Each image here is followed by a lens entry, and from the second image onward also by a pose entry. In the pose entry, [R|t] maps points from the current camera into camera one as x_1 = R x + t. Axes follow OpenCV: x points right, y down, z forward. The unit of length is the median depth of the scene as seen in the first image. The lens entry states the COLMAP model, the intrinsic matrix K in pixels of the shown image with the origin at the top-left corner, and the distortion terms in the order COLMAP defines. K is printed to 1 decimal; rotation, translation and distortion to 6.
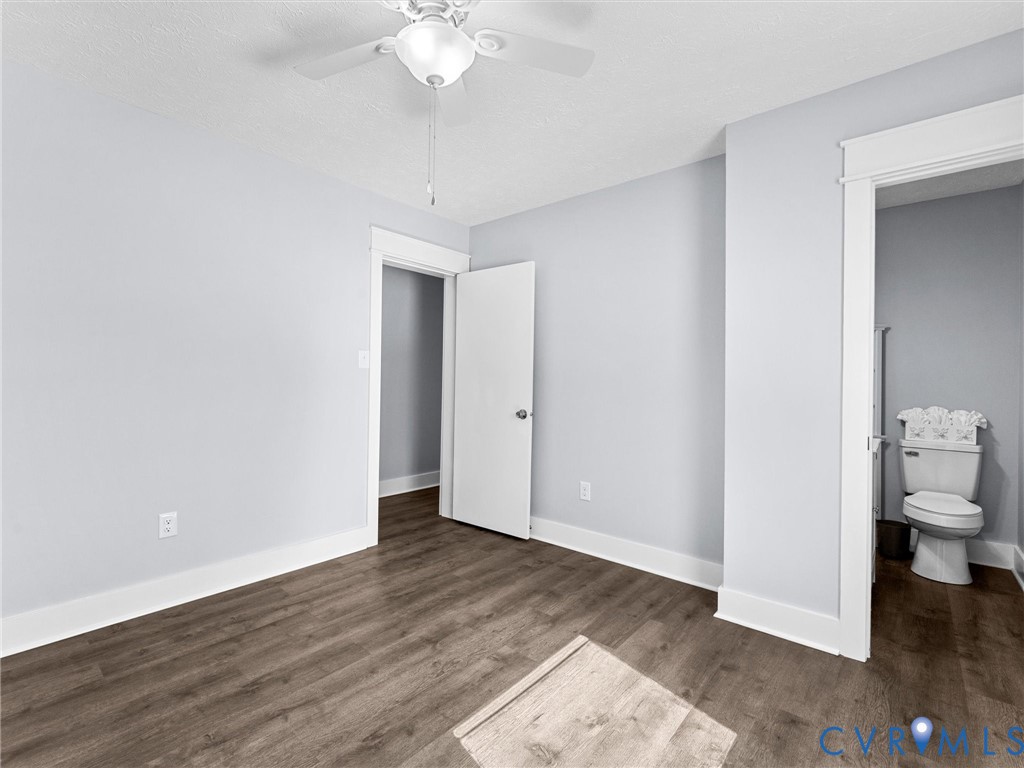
lens RADIAL K [[471.3, 0, 501.0], [0, 471.3, 379.2], [0, 0, 1]] dist [-0.000773, -0.000105]
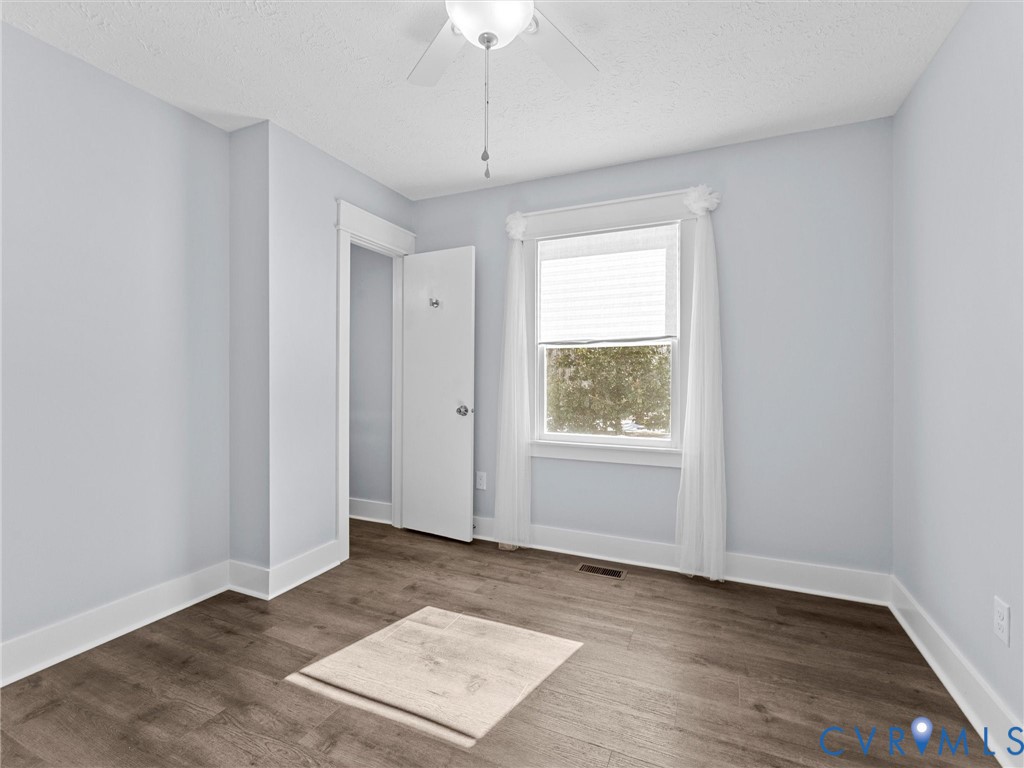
lens RADIAL K [[476.1, 0, 511.2], [0, 476.1, 371.0], [0, 0, 1]] dist [-0.002559, -0.000613]
pose [[-0.292017, -0.019810, 0.956208, -0.594517], [-0.019514, 0.999701, 0.014752, -0.021245], [-0.956214, -0.014352, -0.292317, 0.690698]]
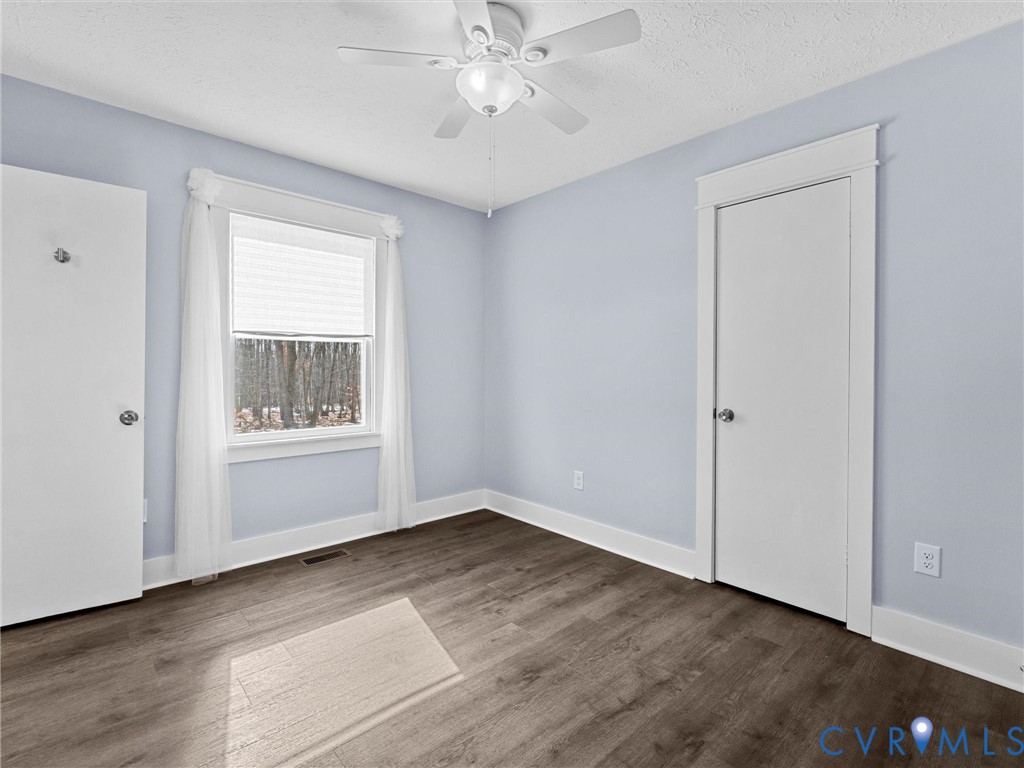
lens RADIAL K [[471.3, 0, 501.0], [0, 471.3, 379.2], [0, 0, 1]] dist [-0.000773, -0.000105]
pose [[-0.991609, -0.024195, 0.126986, -0.182273], [-0.024221, 0.999706, 0.001341, 0.012701], [-0.126981, -0.001746, -0.991904, 1.206099]]
